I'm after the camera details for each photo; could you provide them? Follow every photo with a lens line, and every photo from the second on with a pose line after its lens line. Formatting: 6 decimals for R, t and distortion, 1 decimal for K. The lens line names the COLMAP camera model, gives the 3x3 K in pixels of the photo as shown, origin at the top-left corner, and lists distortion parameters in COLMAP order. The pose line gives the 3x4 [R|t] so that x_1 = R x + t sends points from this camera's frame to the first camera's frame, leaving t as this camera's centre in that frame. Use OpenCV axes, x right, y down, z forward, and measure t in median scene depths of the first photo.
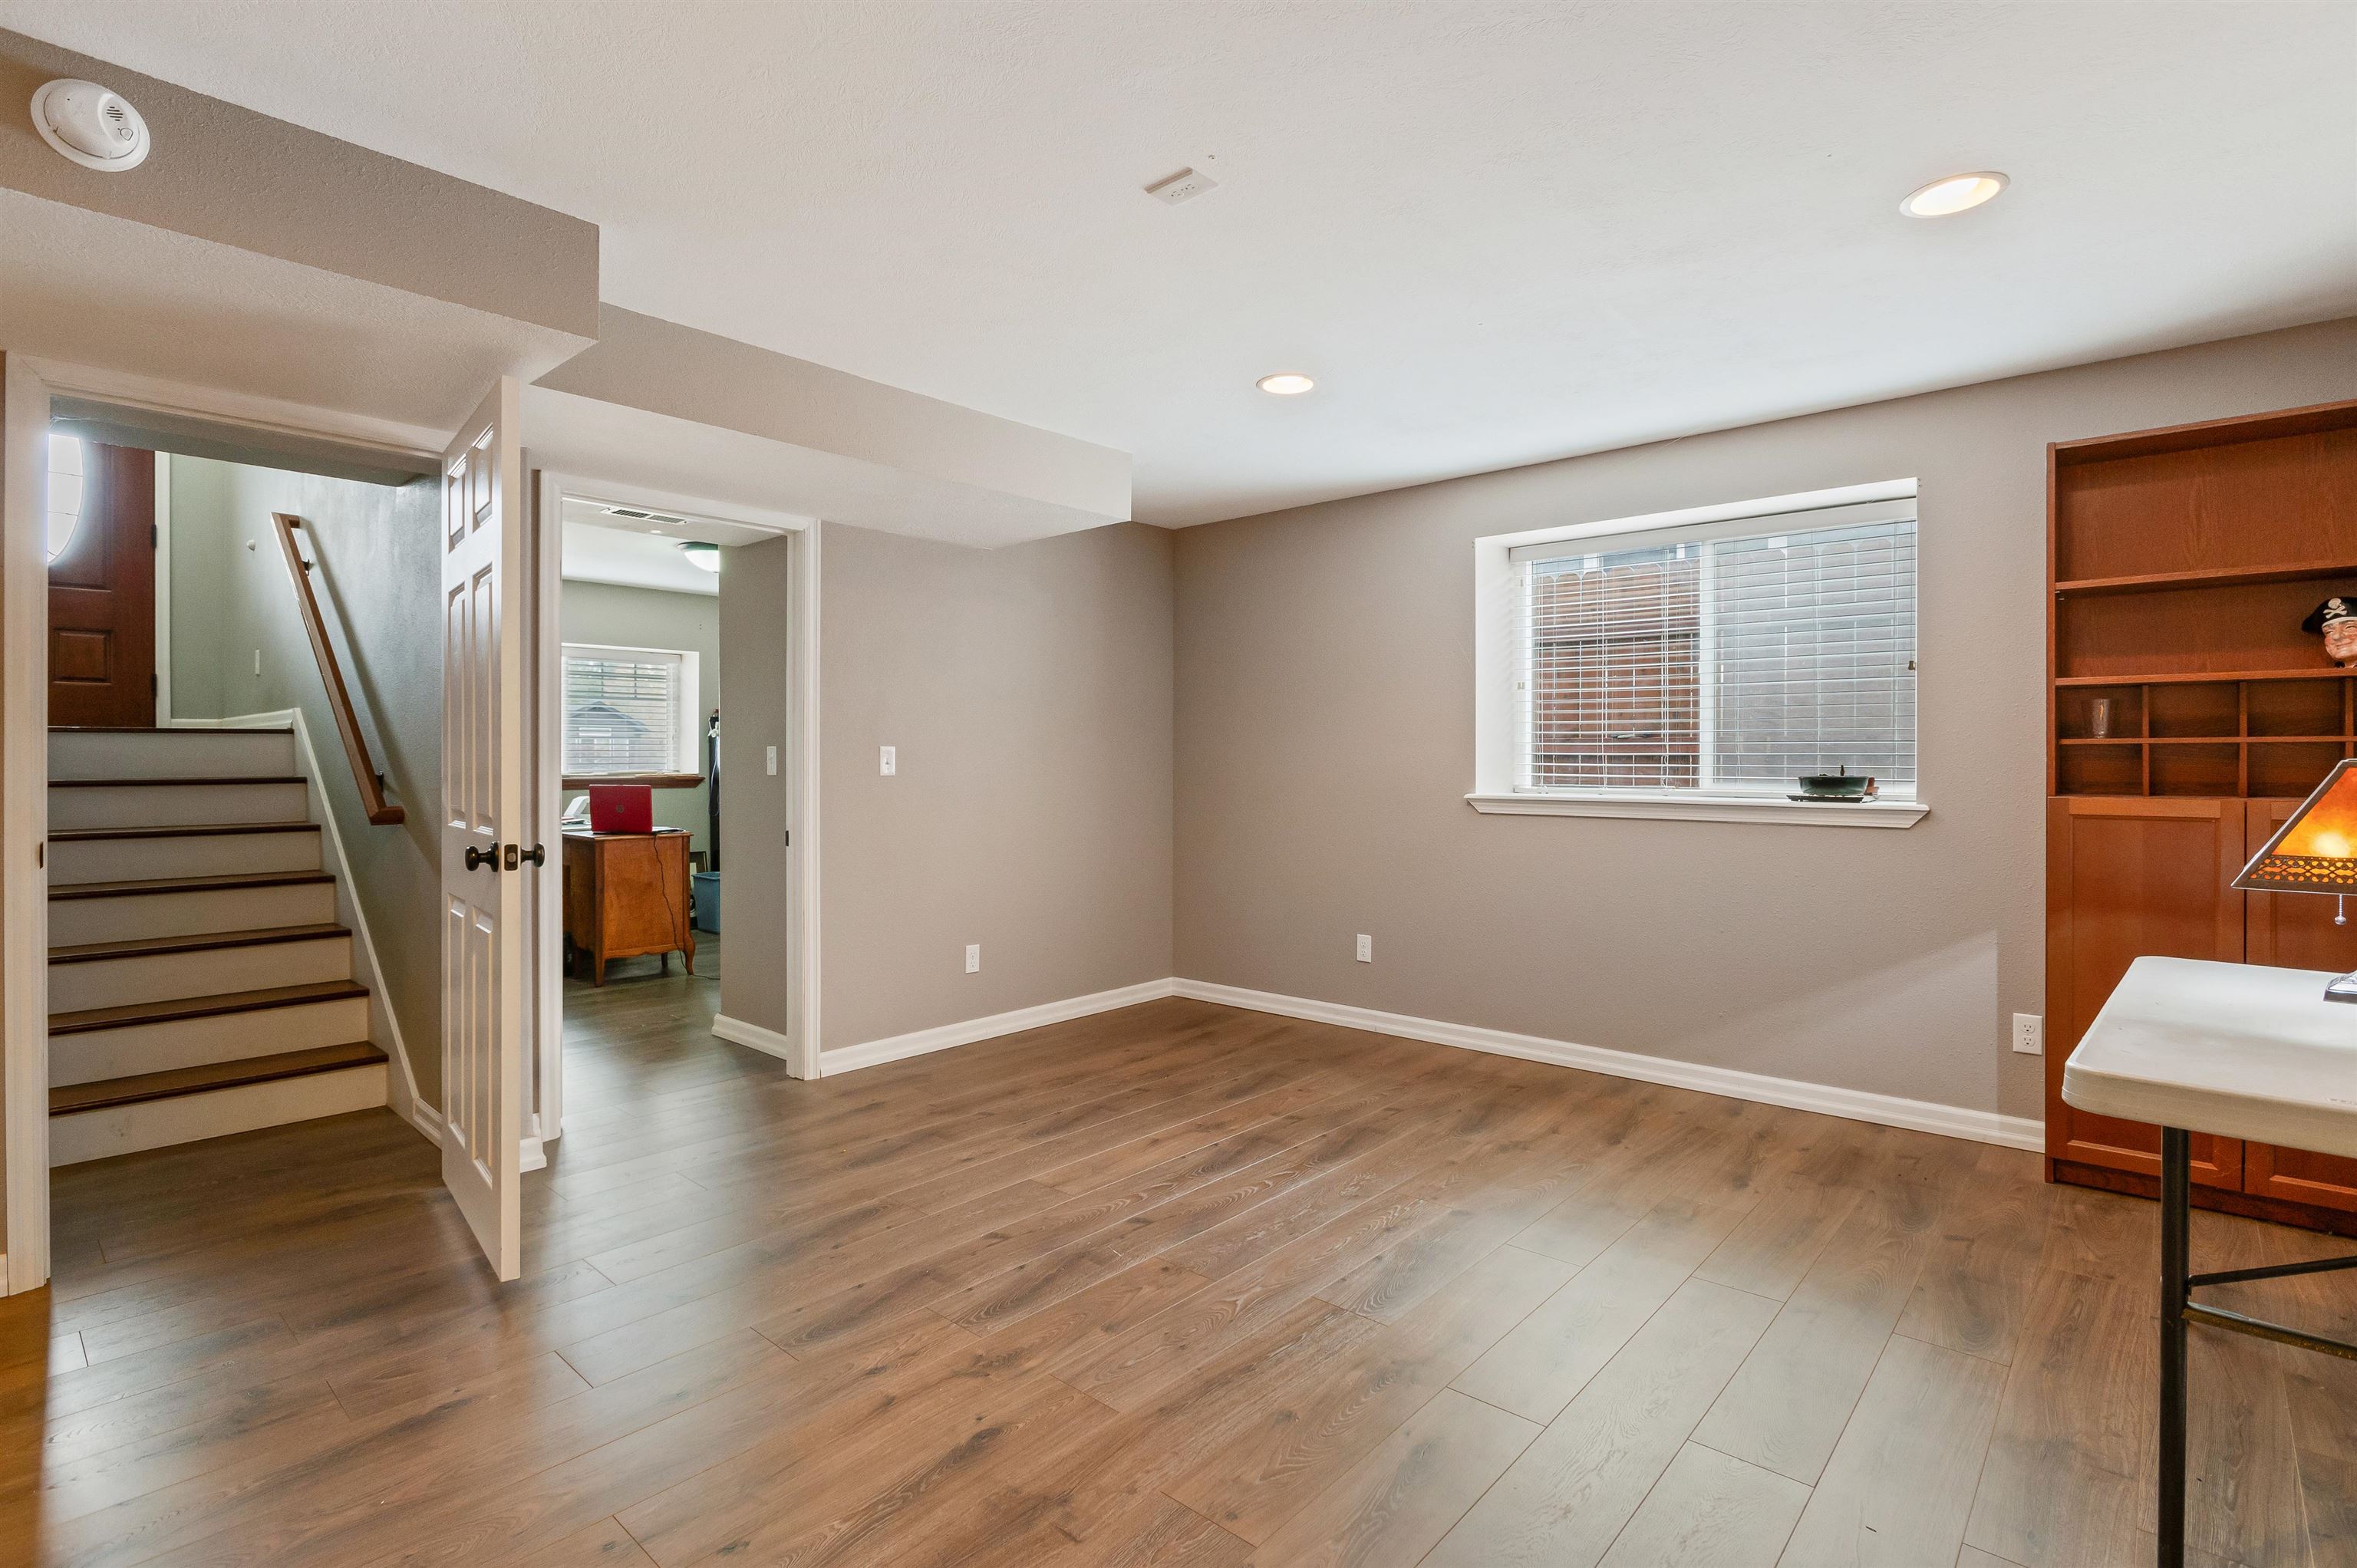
lens RADIAL K [[1127.0, 0, 1184.8], [0, 1127.0, 781.0], [0, 0, 1]] dist [-0.005608, -0.002113]
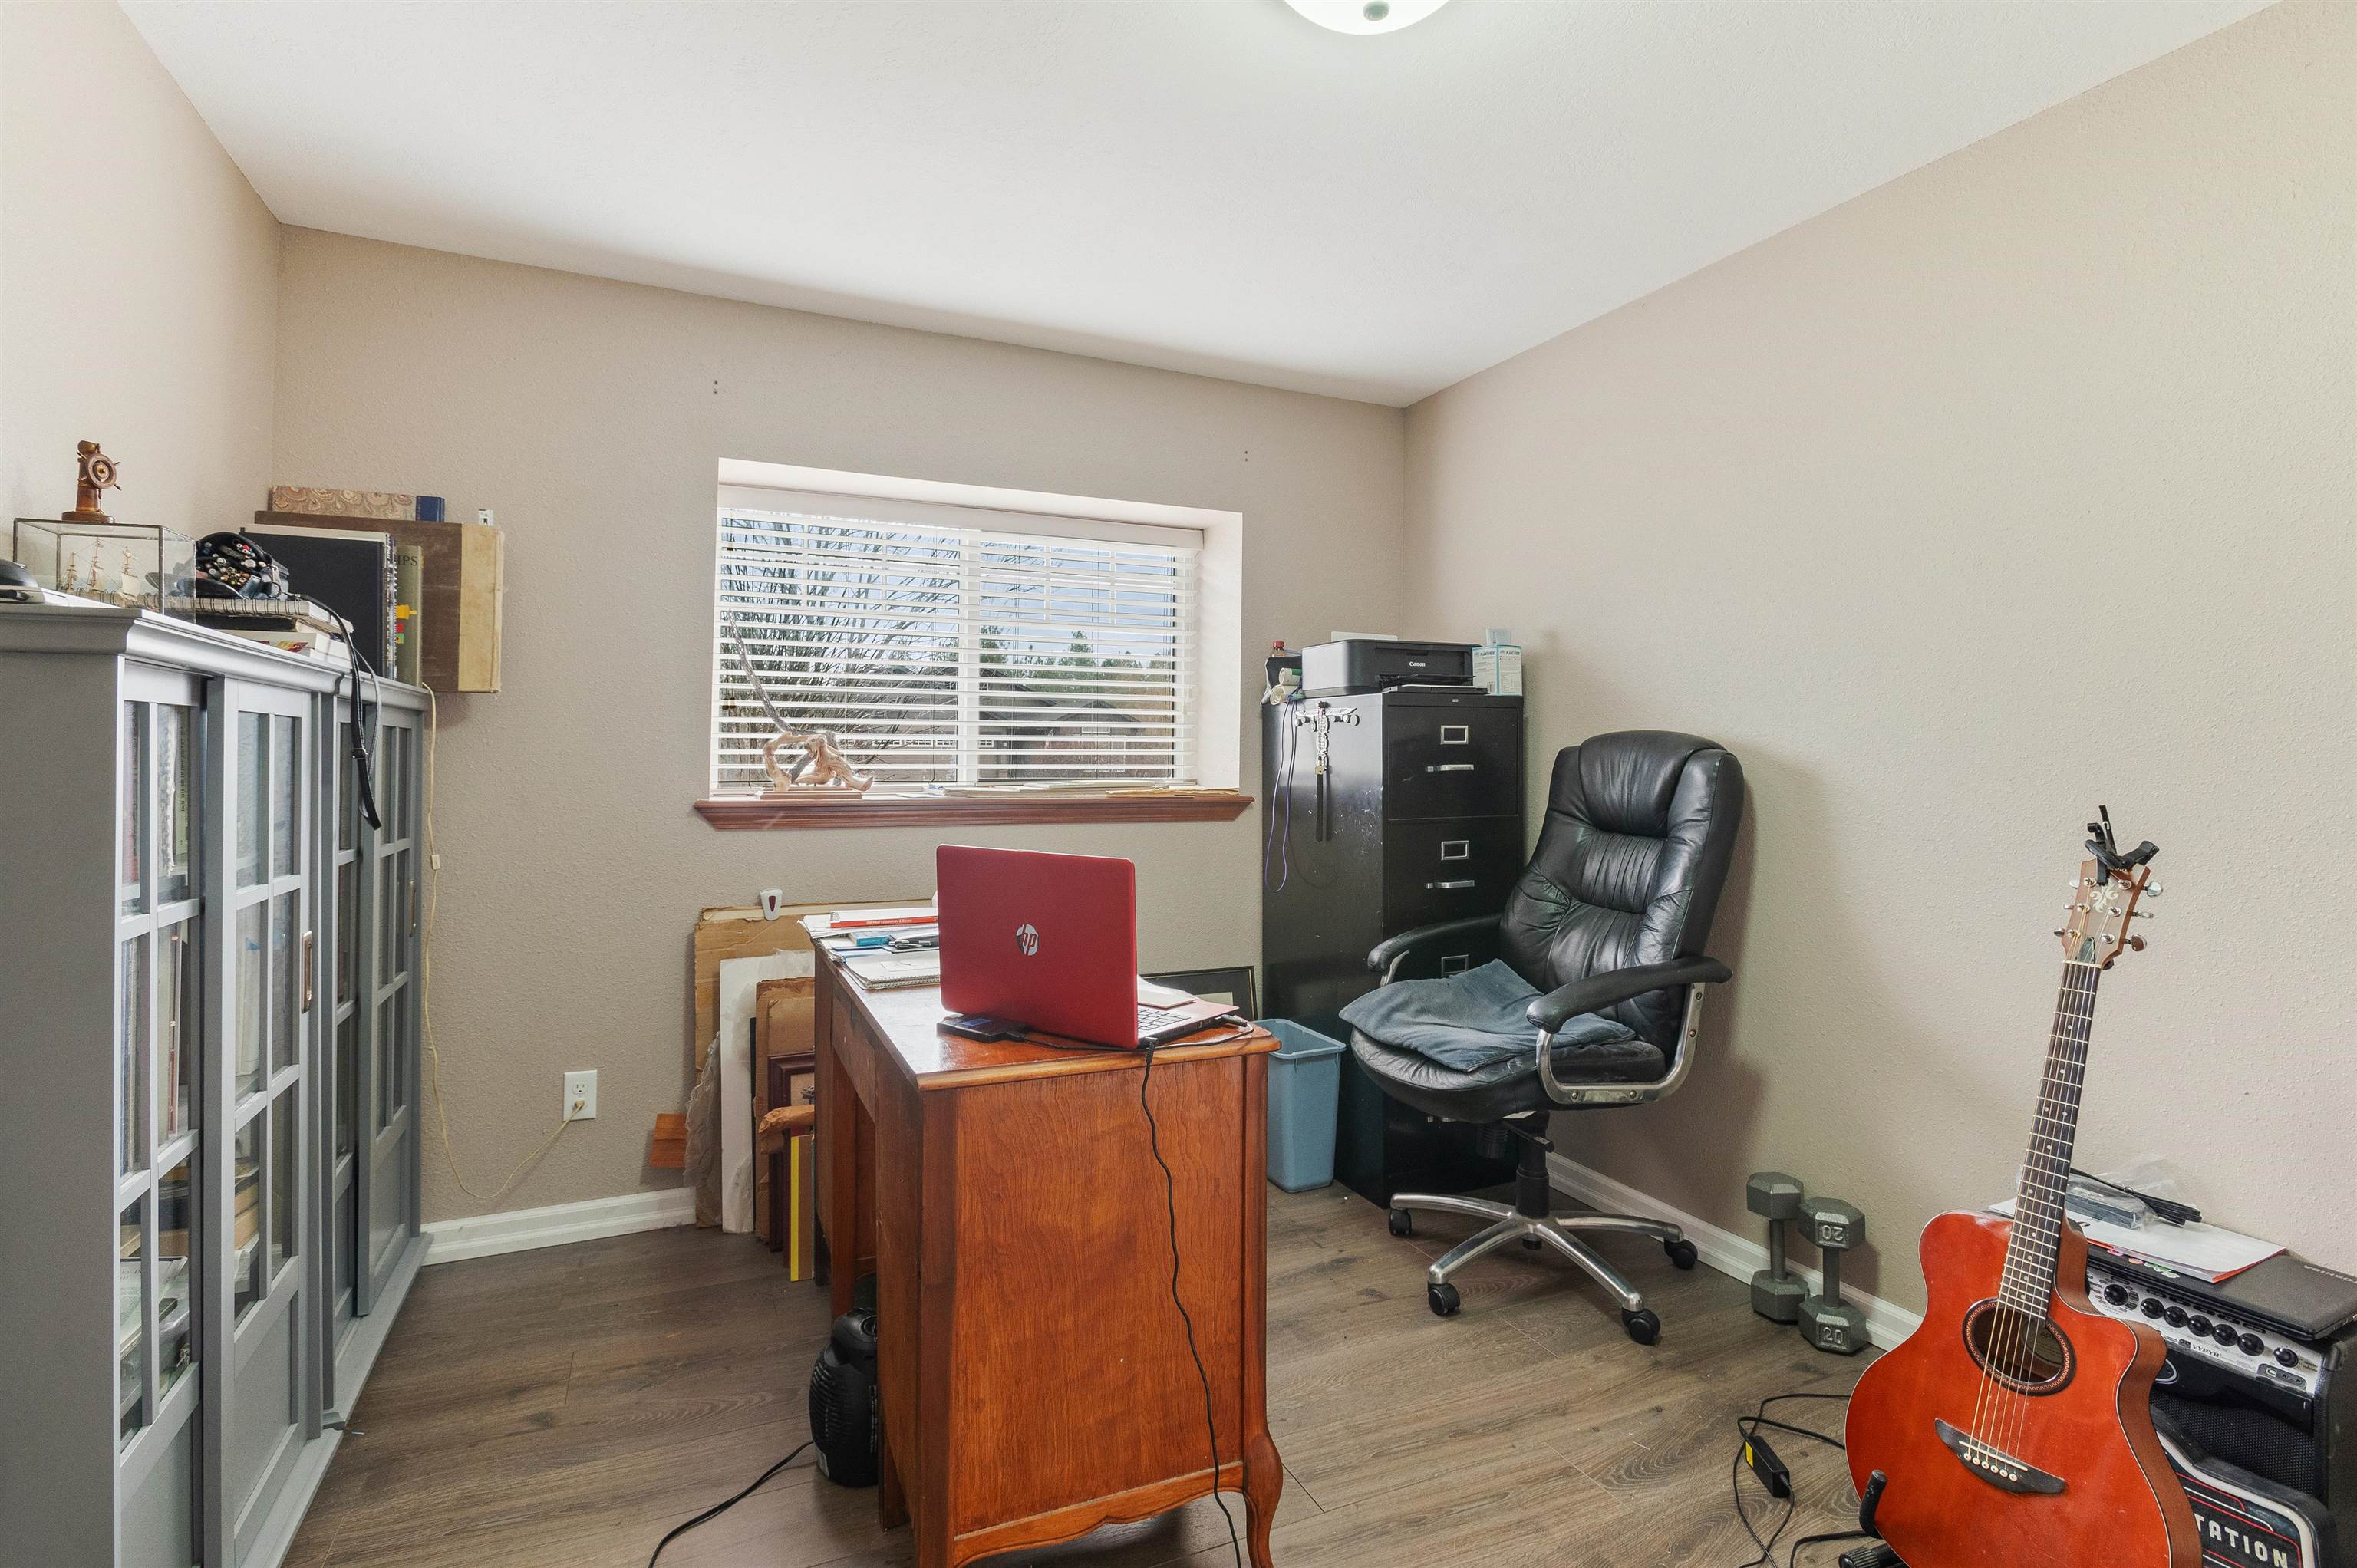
lens RADIAL K [[1127.0, 0, 1172.7], [0, 1127.0, 779.6], [0, 0, 1]] dist [-0.005608, -0.002113]
pose [[0.912509, 0.000042, -0.409056, -0.275351], [-0.007100, 0.999851, -0.015736, -0.002907], [0.408995, 0.017264, 0.912373, 0.586370]]
